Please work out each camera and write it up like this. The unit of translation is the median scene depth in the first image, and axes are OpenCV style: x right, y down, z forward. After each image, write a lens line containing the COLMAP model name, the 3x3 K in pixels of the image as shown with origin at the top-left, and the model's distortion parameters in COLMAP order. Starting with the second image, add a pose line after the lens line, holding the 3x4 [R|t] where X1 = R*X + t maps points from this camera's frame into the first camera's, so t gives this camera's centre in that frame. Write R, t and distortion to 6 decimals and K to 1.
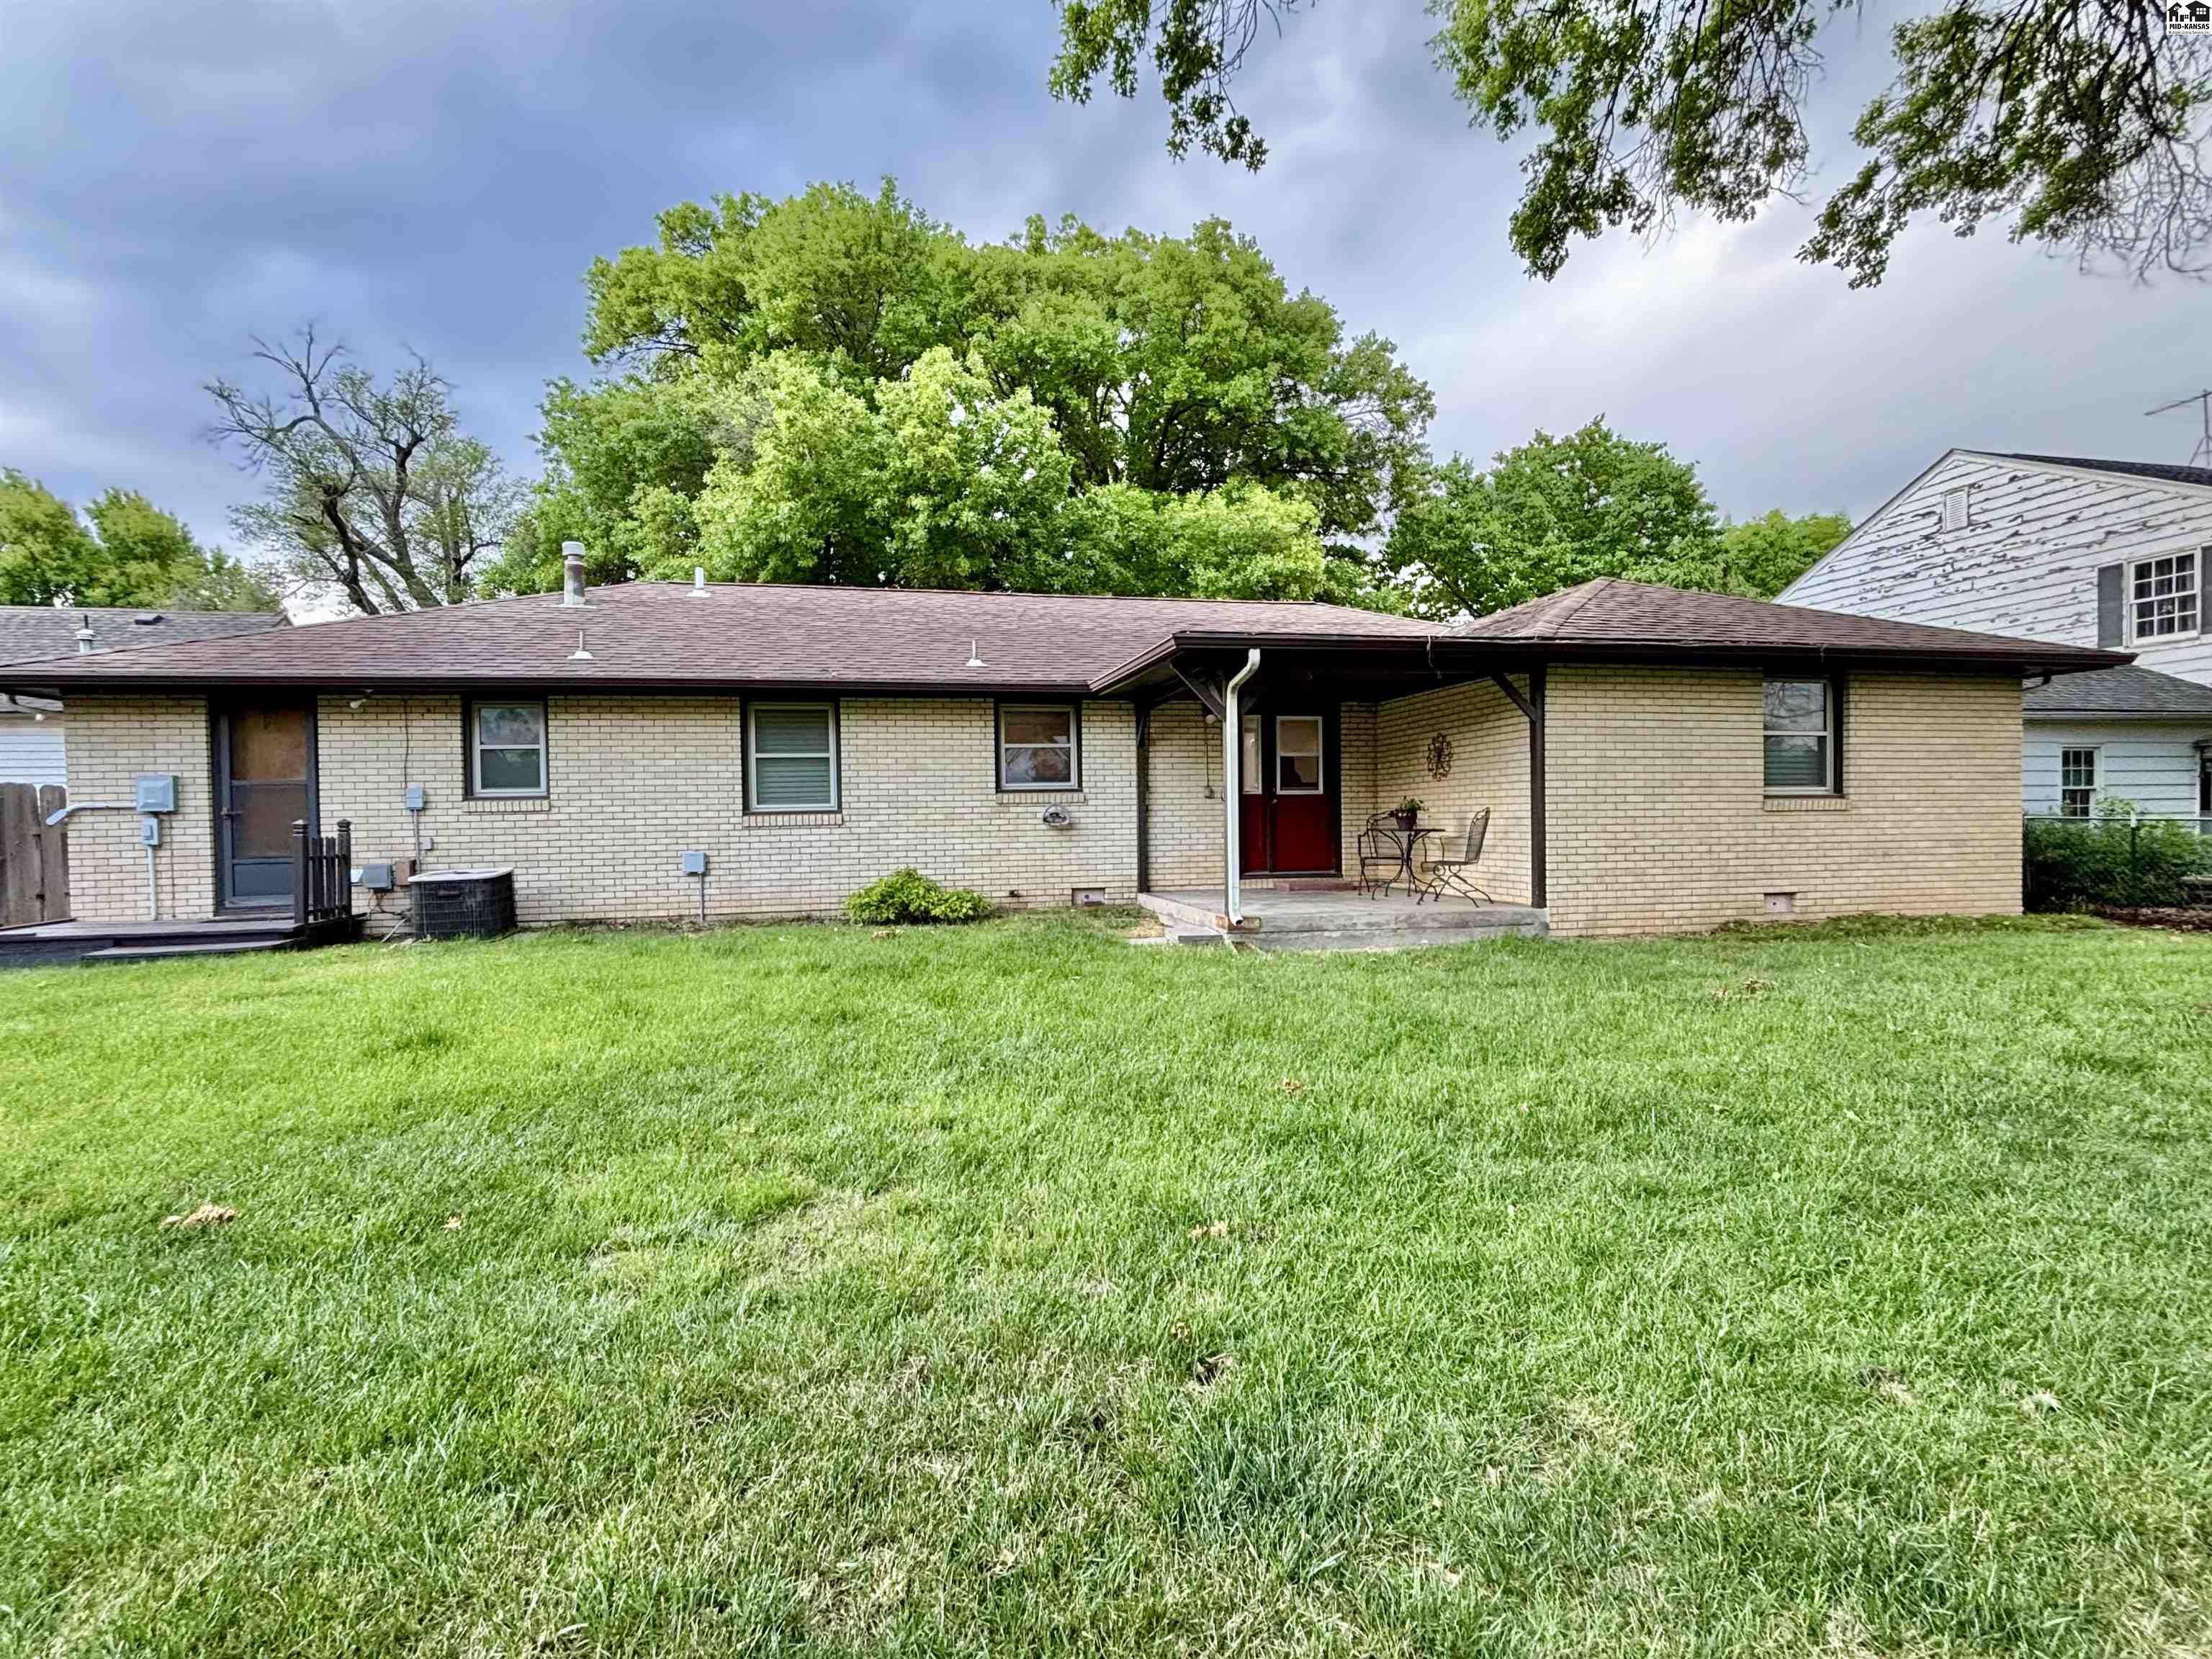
lens RADIAL K [[1039.6, 0, 1106.0], [0, 1039.6, 830.5], [0, 0, 1]] dist [-0.000546, -0.001353]
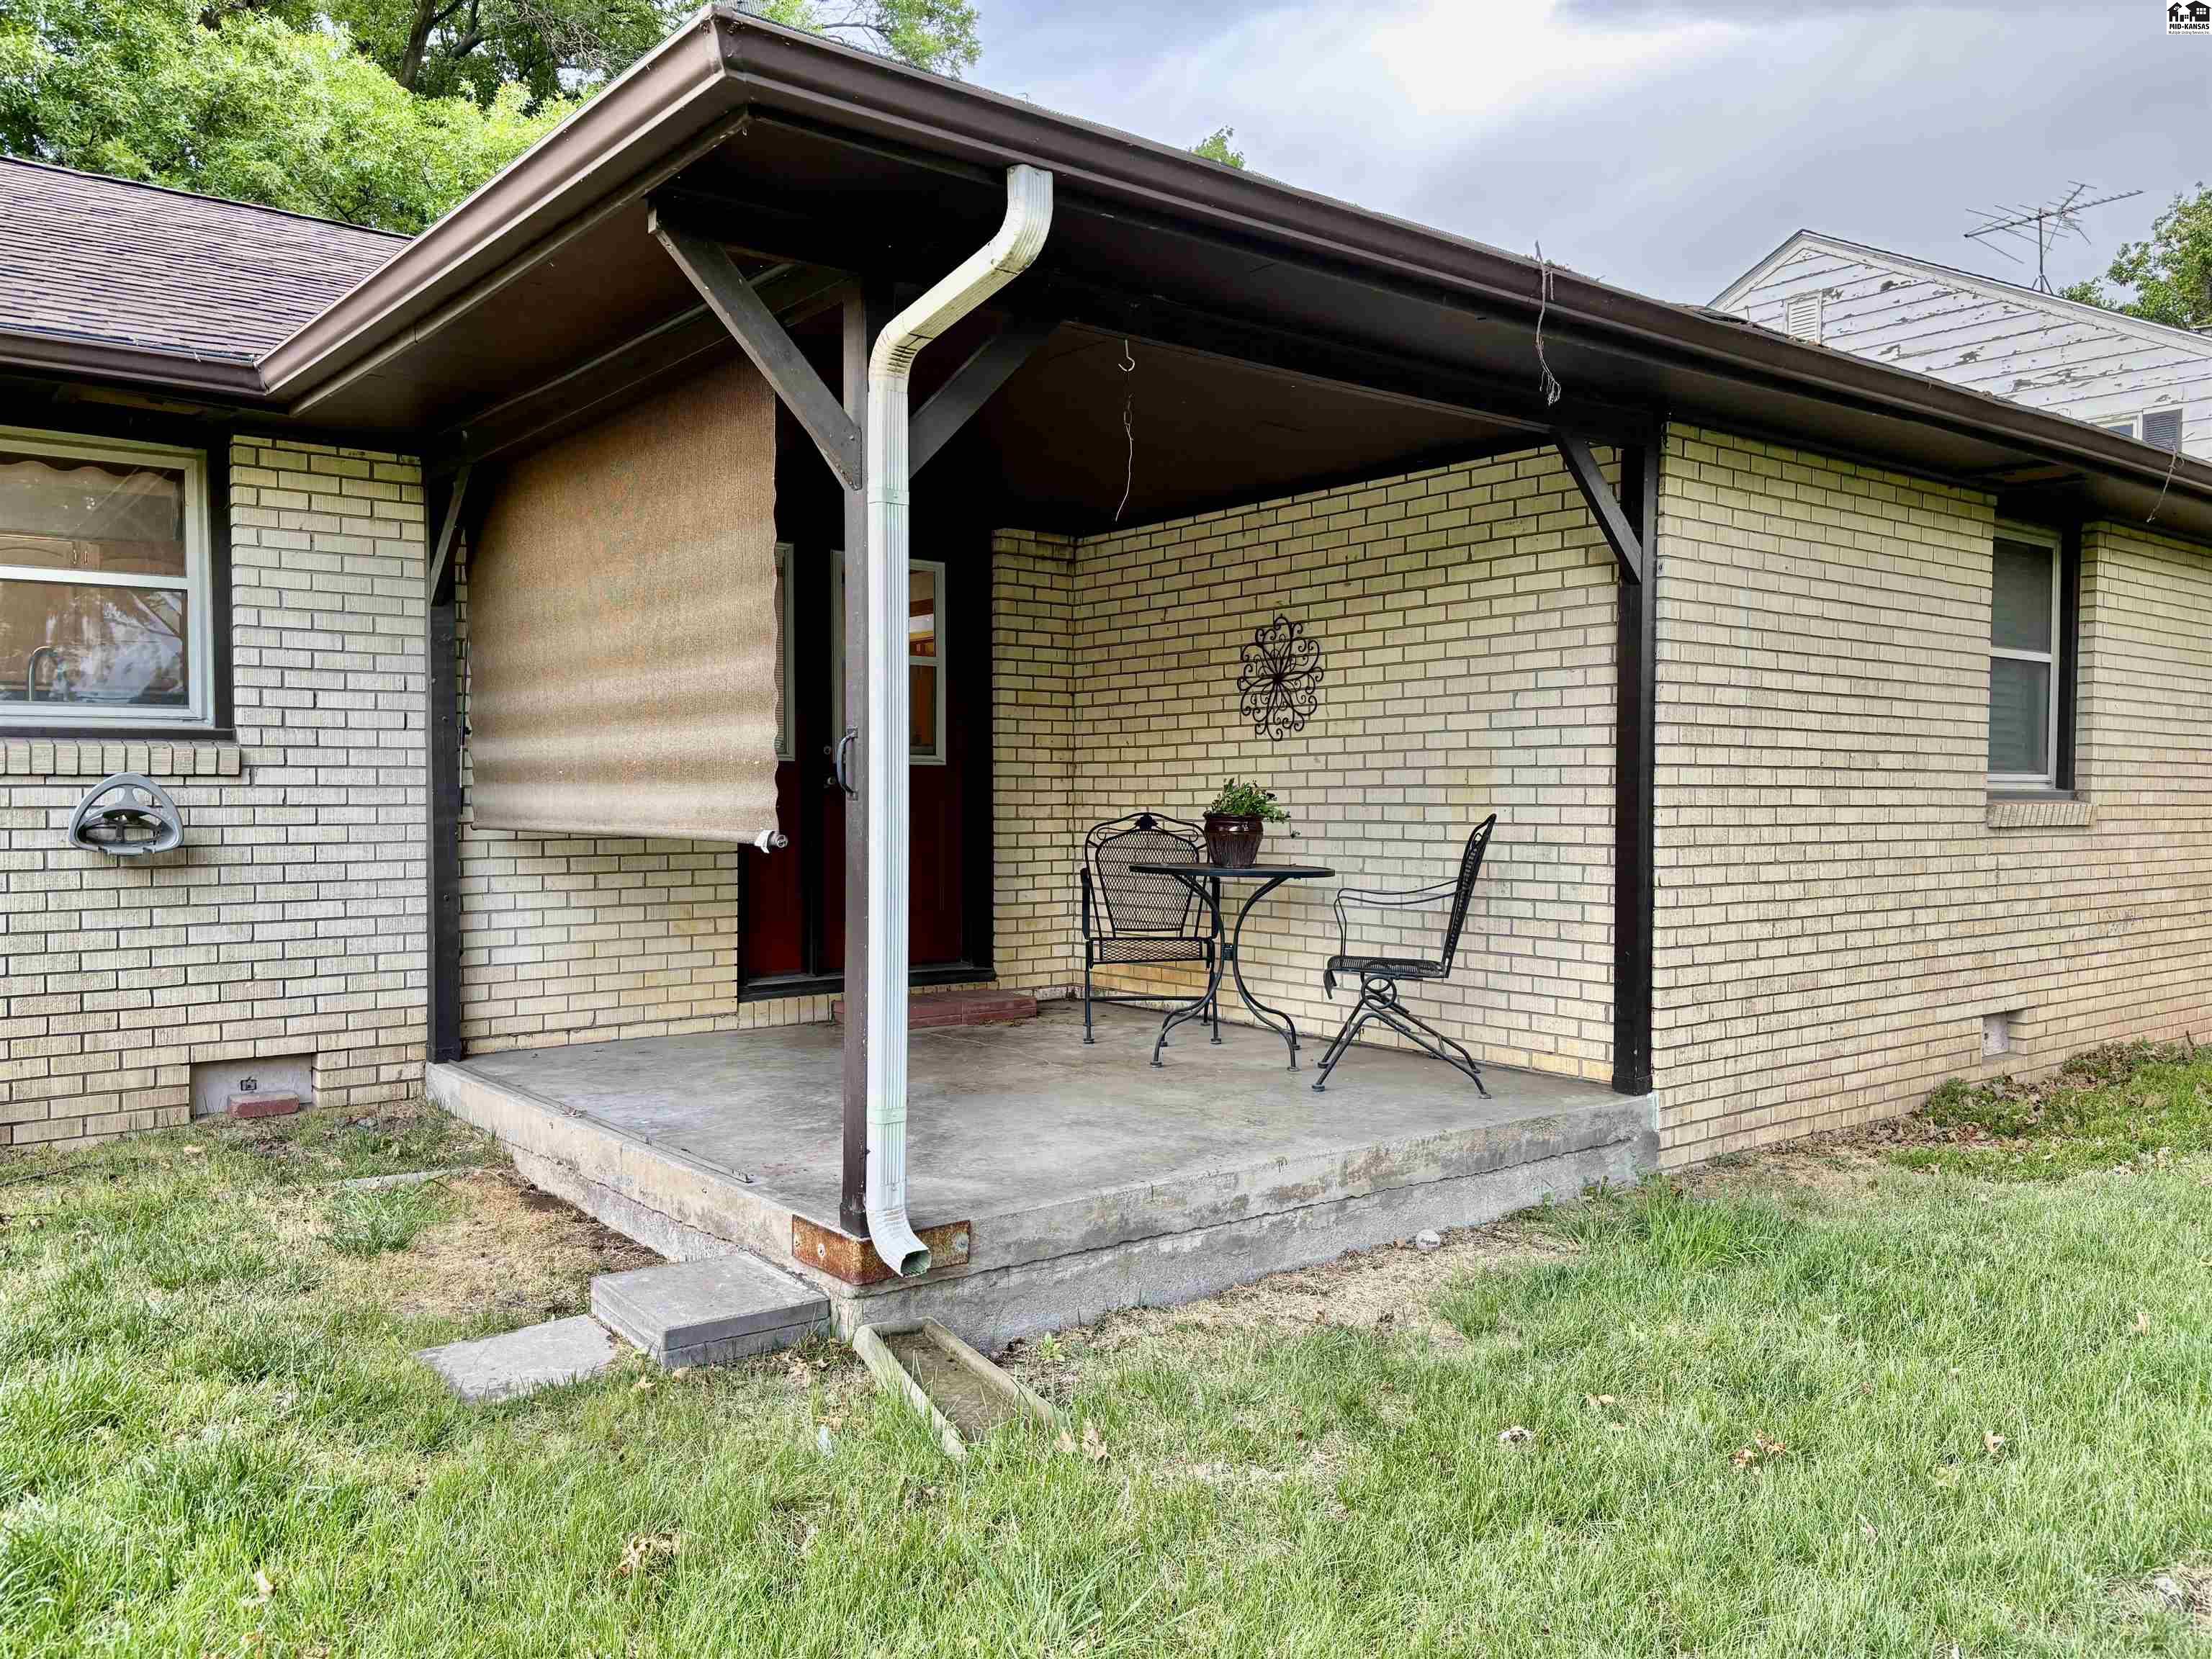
lens RADIAL K [[1699.9, 0, 1106.9], [0, 1699.9, 830.3], [0, 0, 1]] dist [0.029315, -0.009786]
pose [[0.901759, 0.005200, 0.432207, -0.009011], [-0.008740, 0.999943, 0.006204, -0.016801], [-0.432150, -0.009372, 0.901753, 0.455454]]
